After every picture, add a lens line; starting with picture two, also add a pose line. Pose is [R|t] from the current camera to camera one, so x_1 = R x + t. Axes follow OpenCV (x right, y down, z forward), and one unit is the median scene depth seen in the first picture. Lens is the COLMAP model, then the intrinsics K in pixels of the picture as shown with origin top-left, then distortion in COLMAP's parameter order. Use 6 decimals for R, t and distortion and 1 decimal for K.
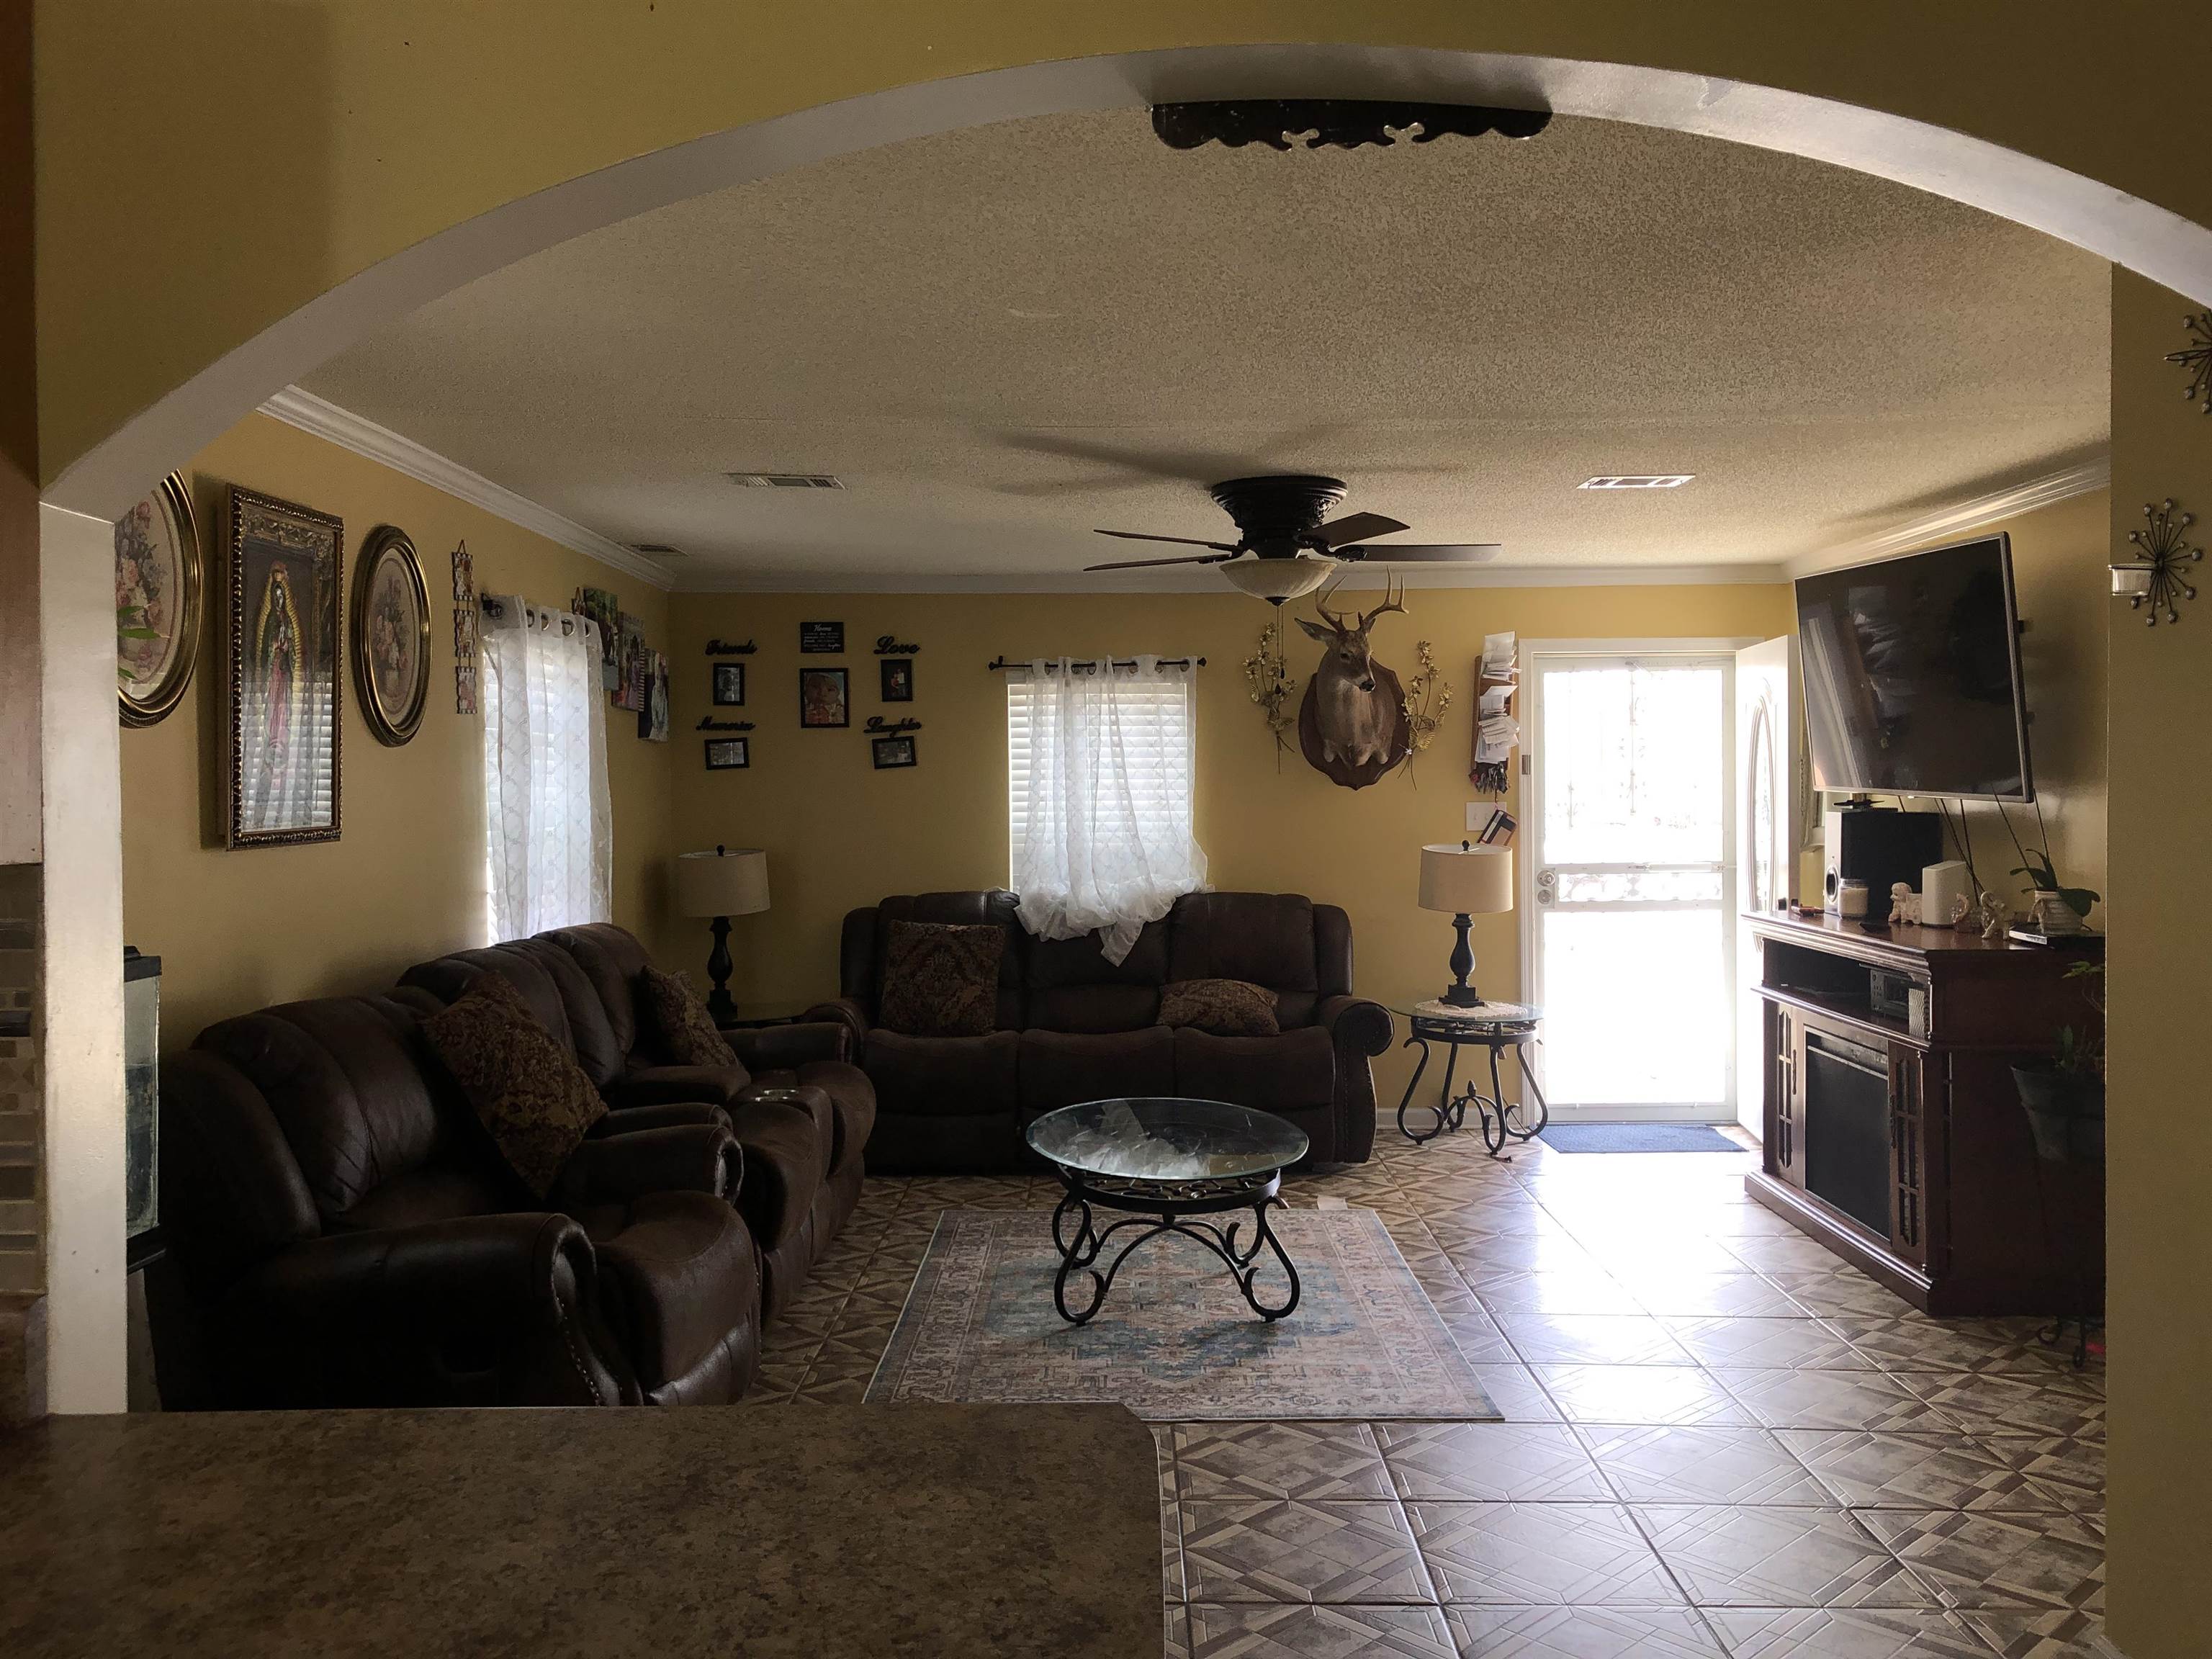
lens RADIAL K [[1818.2, 0, 1120.2], [0, 1818.2, 812.1], [0, 0, 1]] dist [0.030561, 0.008737]
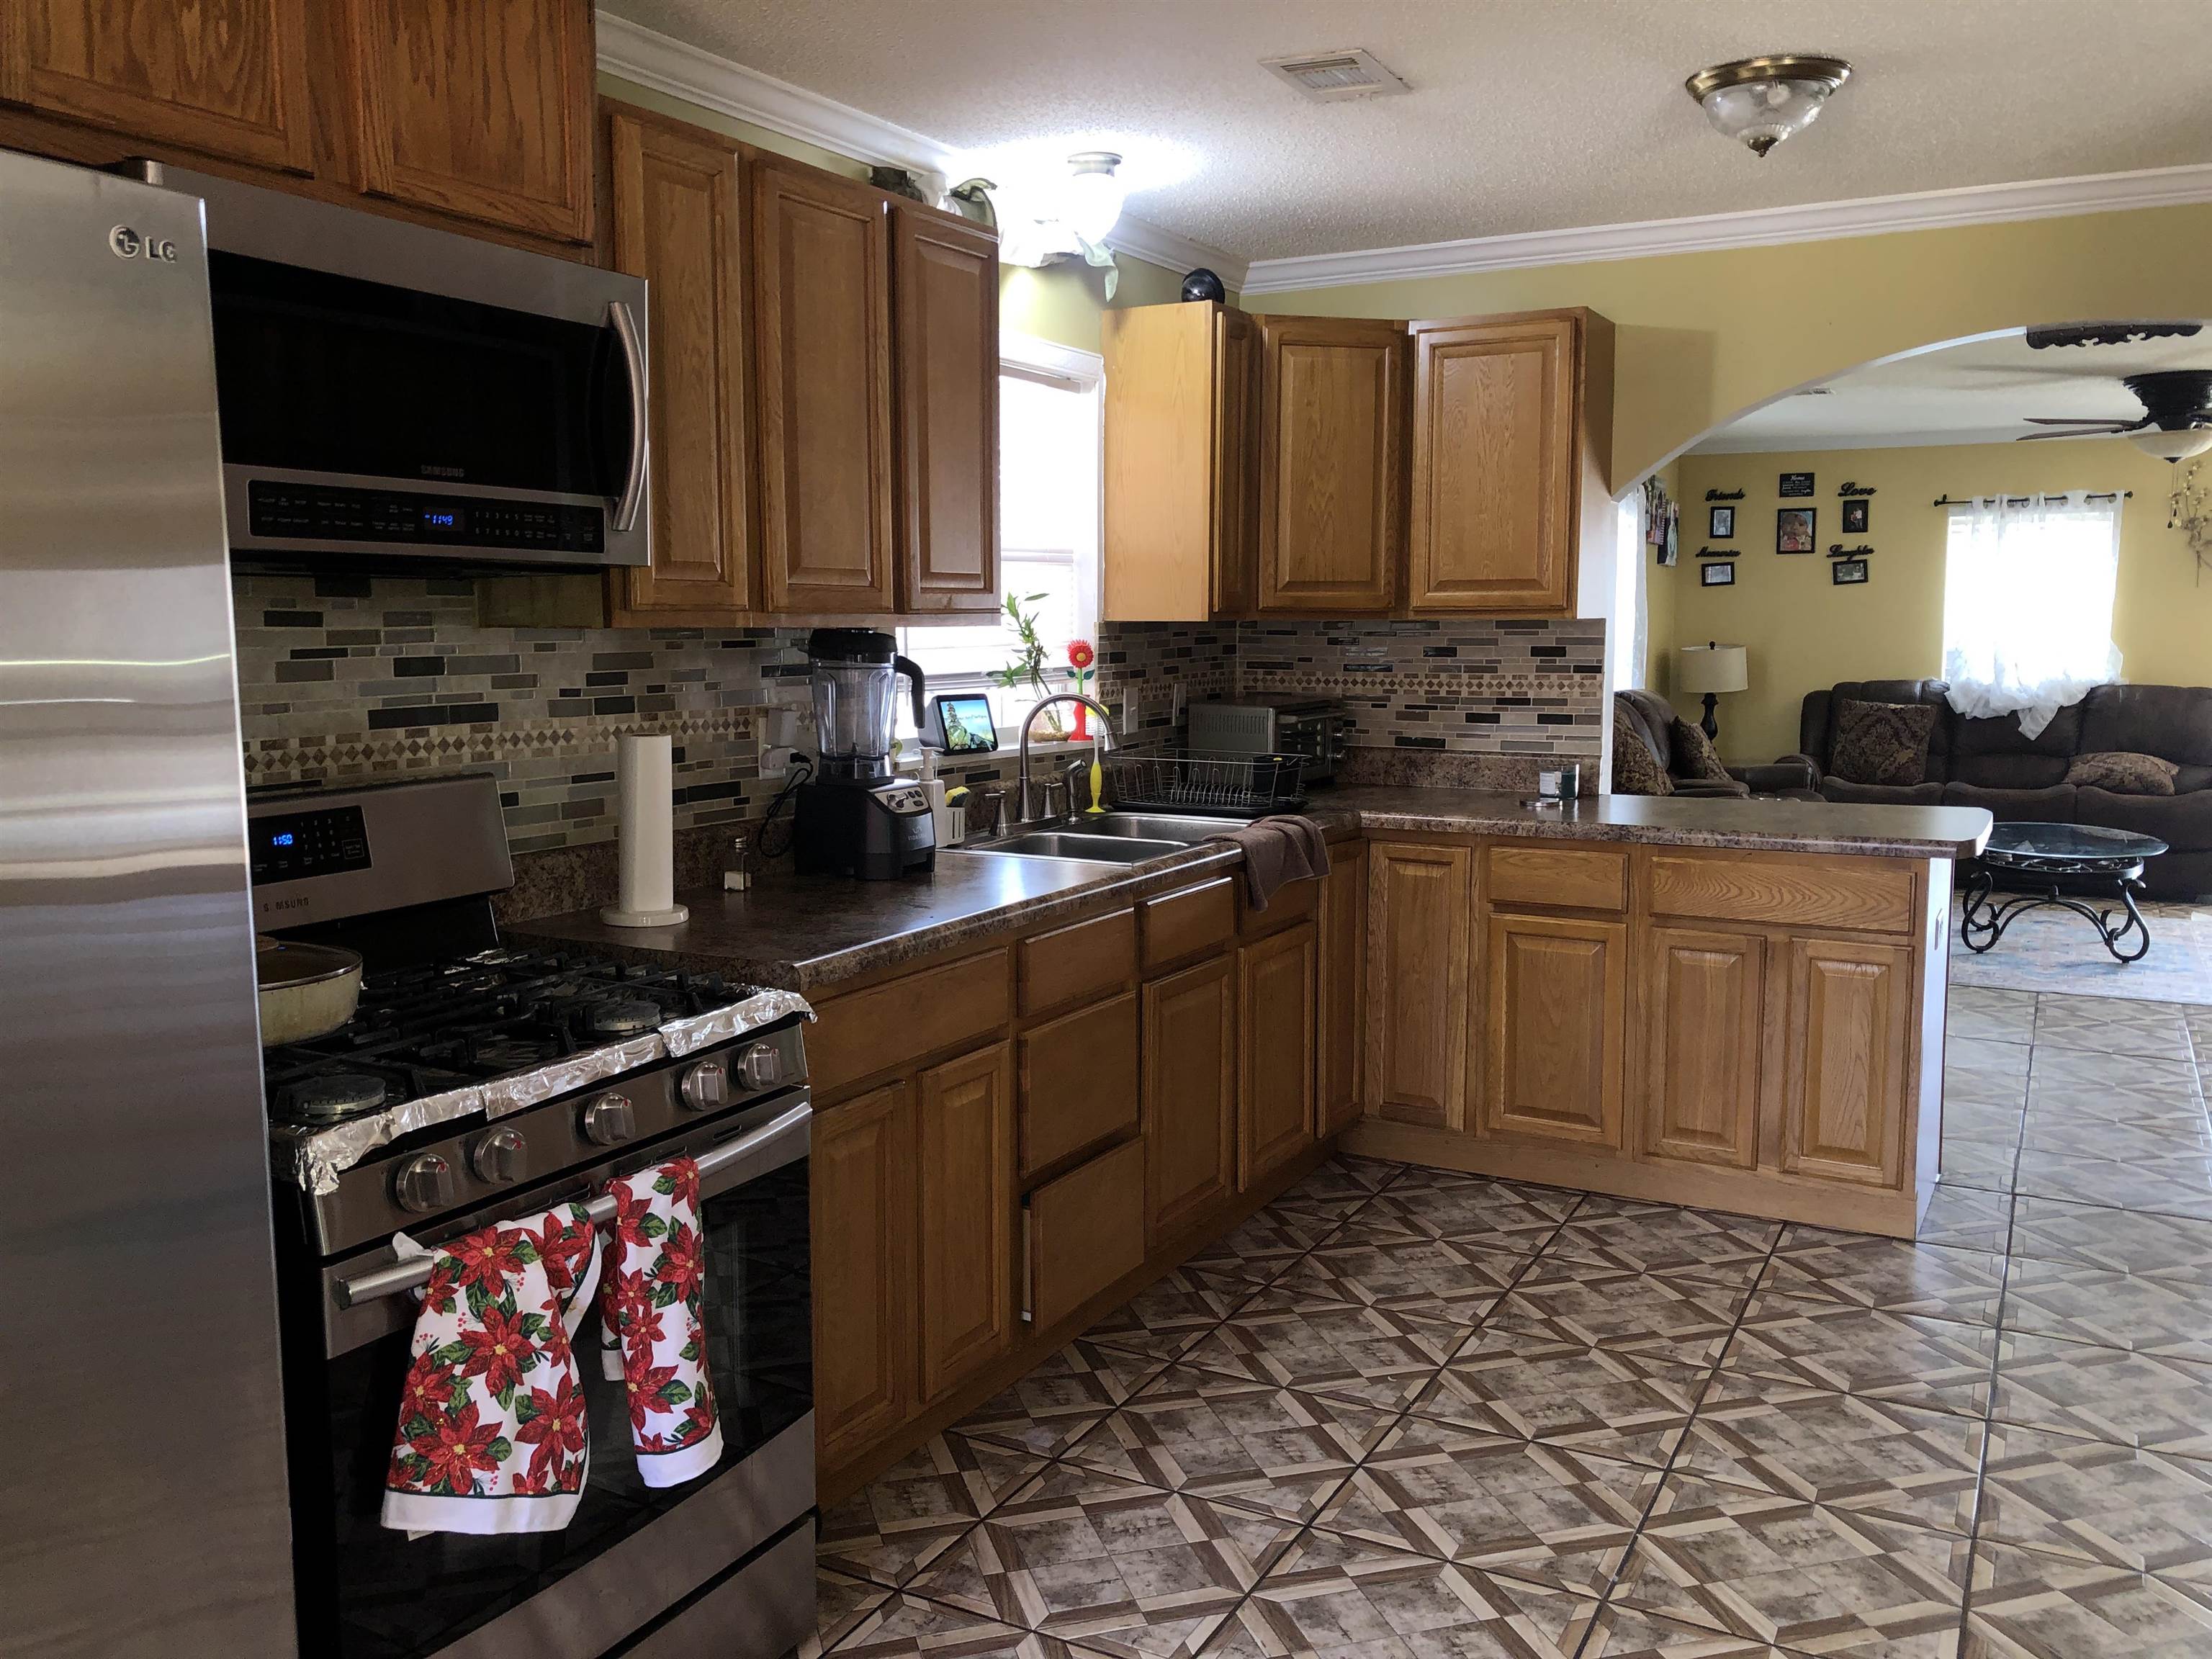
lens RADIAL K [[1818.2, 0, 1120.2], [0, 1818.2, 812.1], [0, 0, 1]] dist [0.030561, 0.008737]
pose [[0.886780, 0.055070, -0.458900, 0.023489], [-0.009051, 0.994755, 0.101885, 0.009849], [0.462104, -0.086196, 0.882627, -0.426587]]
